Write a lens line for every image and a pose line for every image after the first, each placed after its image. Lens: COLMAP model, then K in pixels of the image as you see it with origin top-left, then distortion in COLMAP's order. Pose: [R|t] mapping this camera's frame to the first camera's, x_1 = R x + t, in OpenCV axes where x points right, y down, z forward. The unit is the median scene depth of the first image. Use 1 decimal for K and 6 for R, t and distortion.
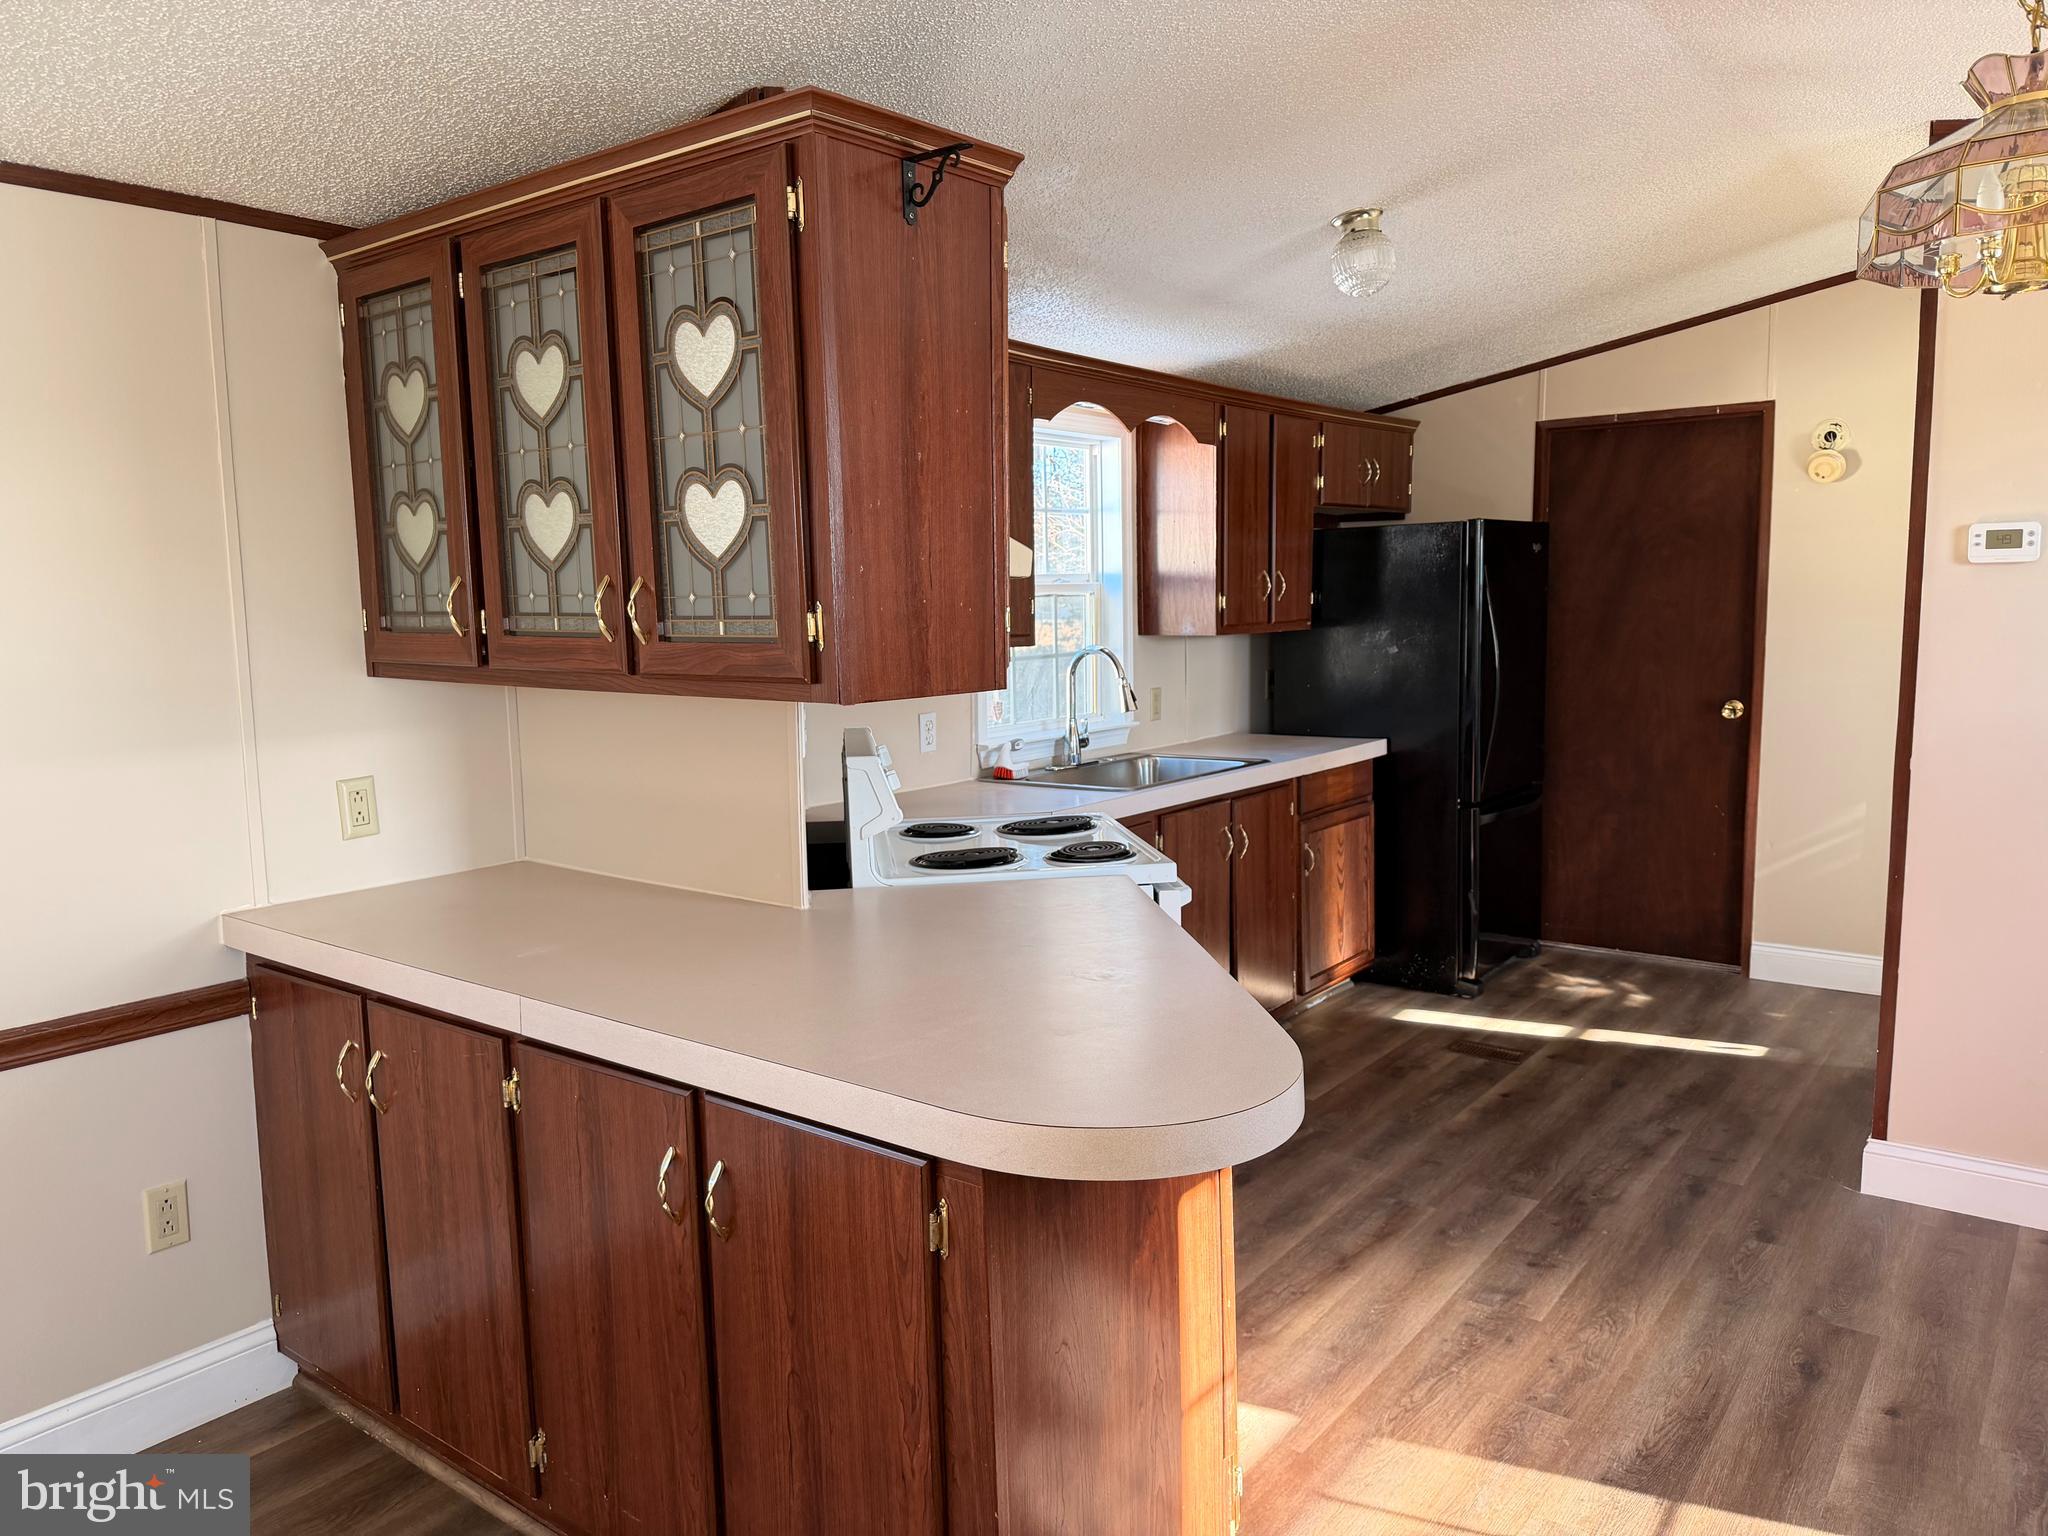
lens RADIAL K [[1427.2, 0, 1040.2], [0, 1427.2, 767.0], [0, 0, 1]] dist [0.038344, -0.046761]
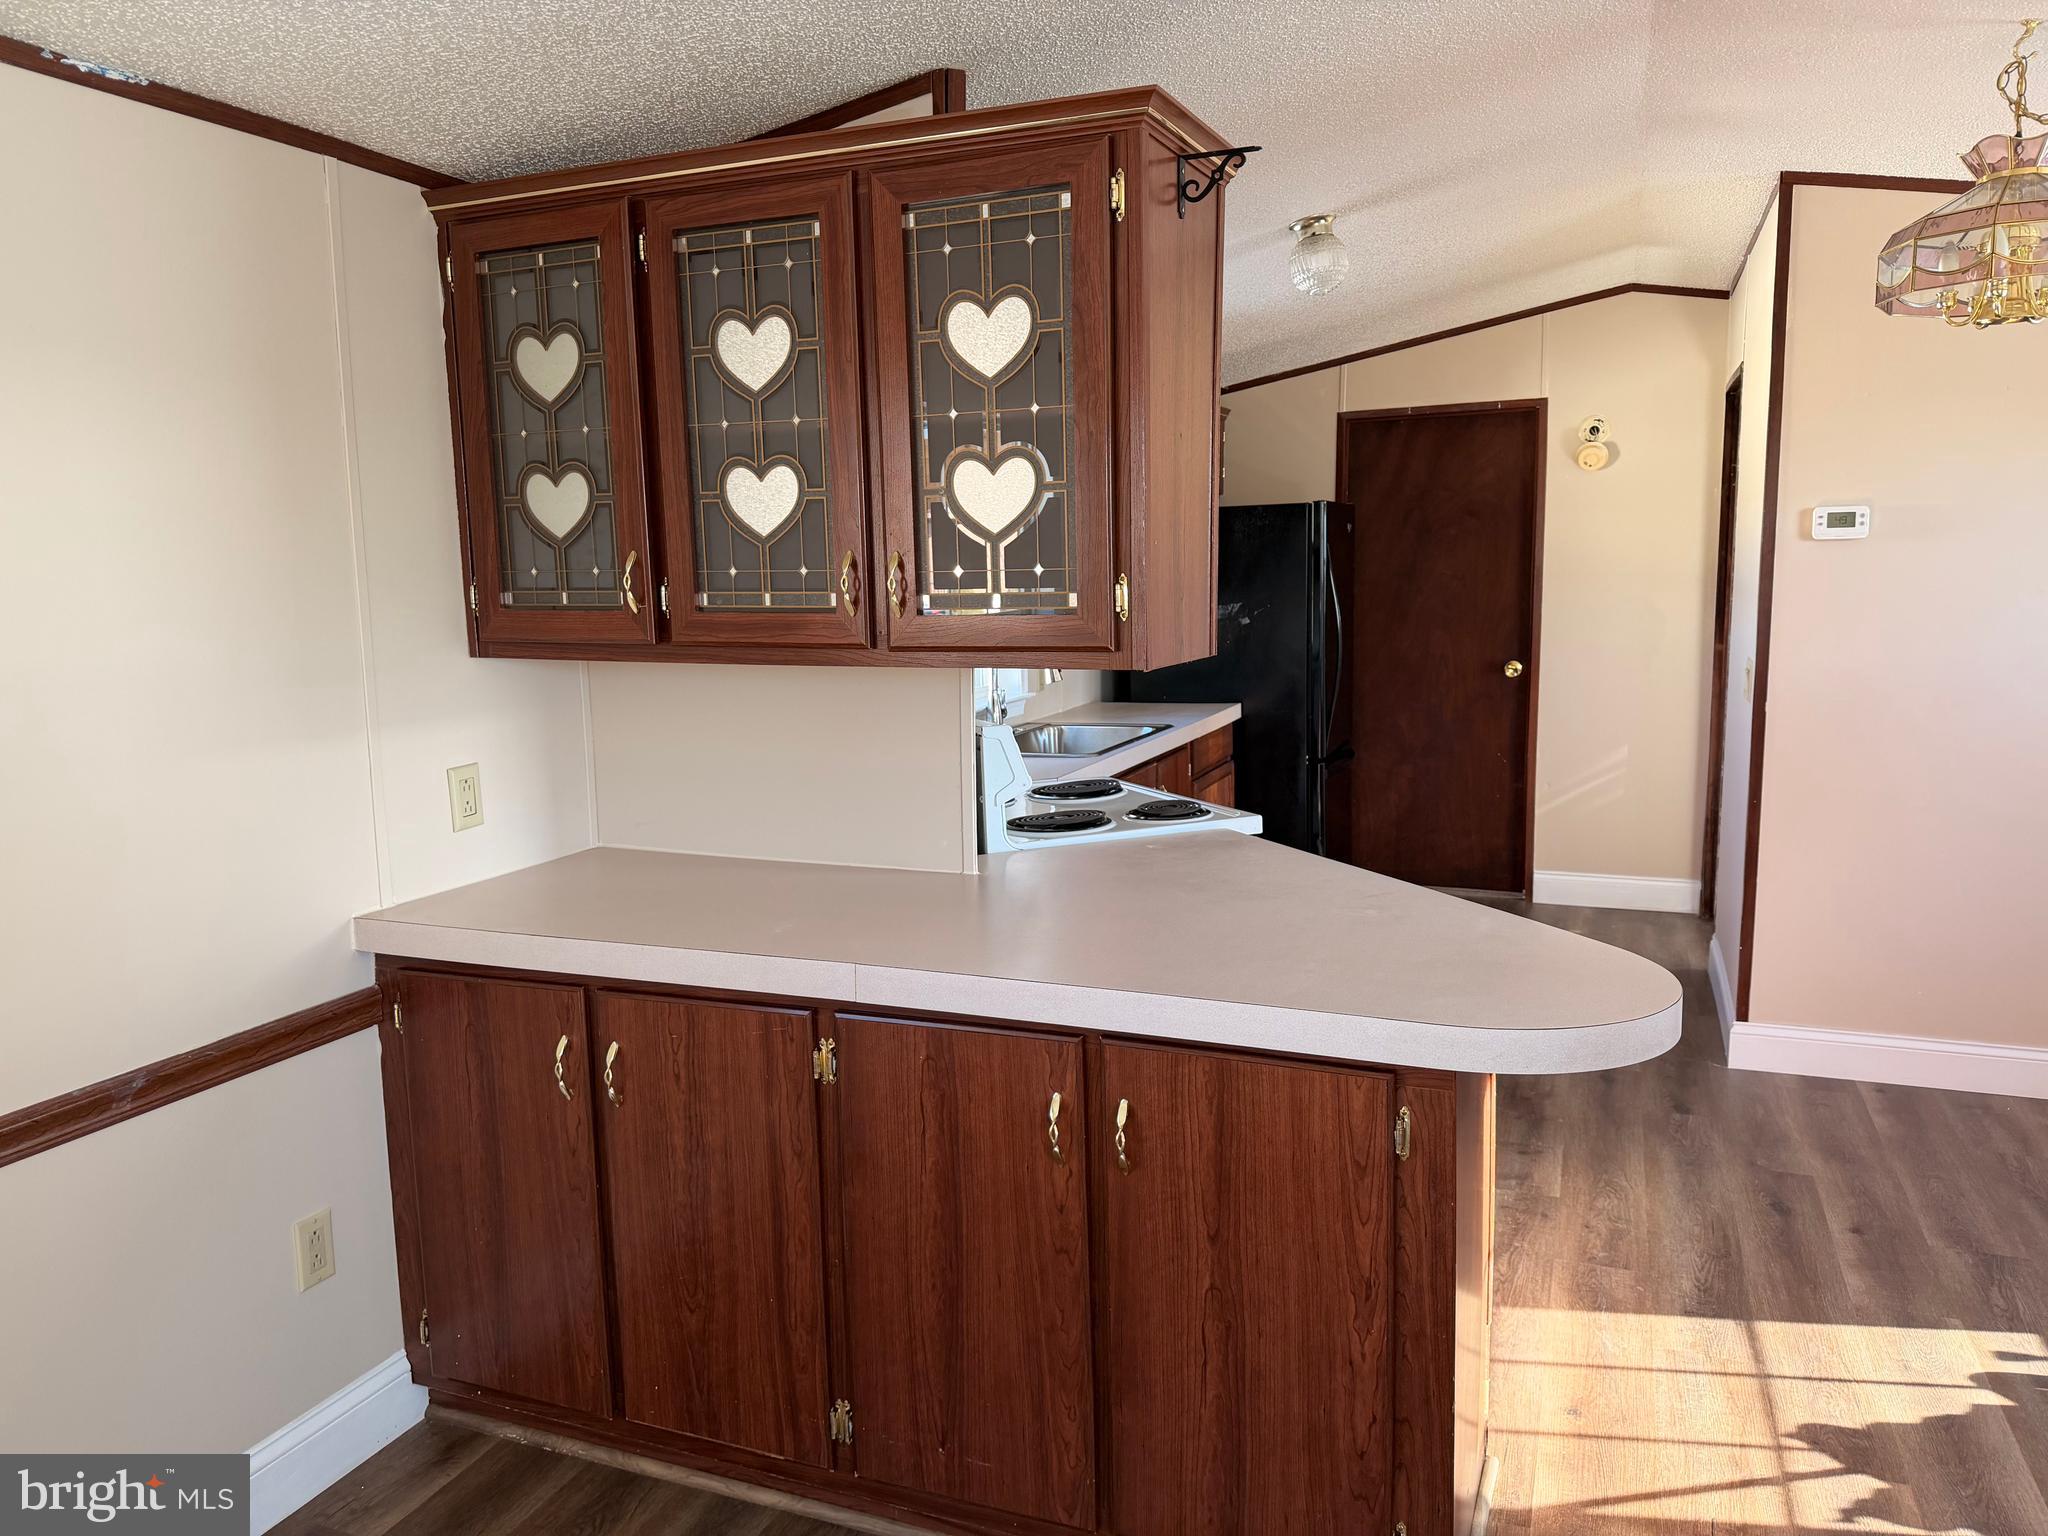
lens RADIAL K [[1427.2, 0, 1027.0], [0, 1427.2, 755.7], [0, 0, 1]] dist [0.038344, -0.046761]
pose [[0.964838, -0.037385, 0.260174, -0.291870], [0.035580, 0.999299, 0.011643, 0.002848], [-0.260427, -0.001976, 0.965492, -0.000505]]
